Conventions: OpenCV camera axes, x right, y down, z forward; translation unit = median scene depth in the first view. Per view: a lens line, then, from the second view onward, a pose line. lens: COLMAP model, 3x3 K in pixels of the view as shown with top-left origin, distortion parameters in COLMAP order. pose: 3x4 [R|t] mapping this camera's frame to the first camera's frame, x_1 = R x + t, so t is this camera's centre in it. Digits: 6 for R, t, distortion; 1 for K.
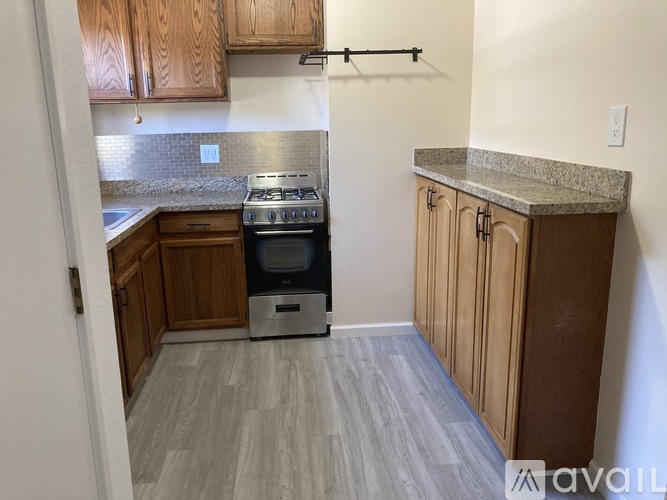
lens RADIAL K [[542.7, 0, 332.8], [0, 542.7, 235.8], [0, 0, 1]] dist [0.000746, -0.005692]
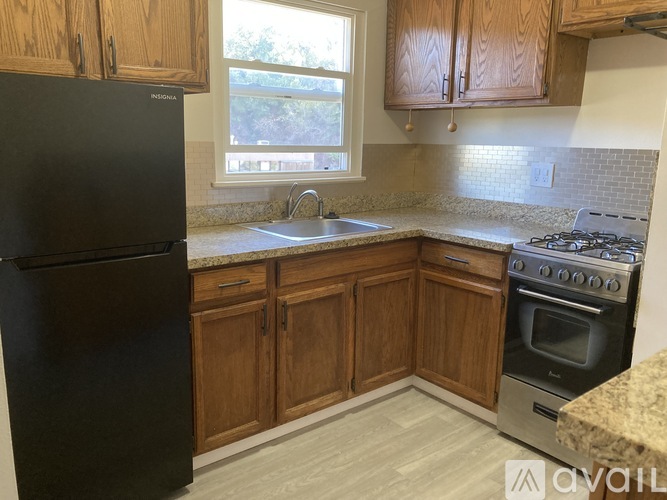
lens RADIAL K [[542.7, 0, 332.8], [0, 542.7, 235.8], [0, 0, 1]] dist [0.000746, -0.005692]
pose [[0.547695, 0.182032, -0.816636, 0.278938], [-0.202724, 0.975834, 0.081556, -0.079921], [0.811747, 0.120884, 0.571361, 0.386205]]
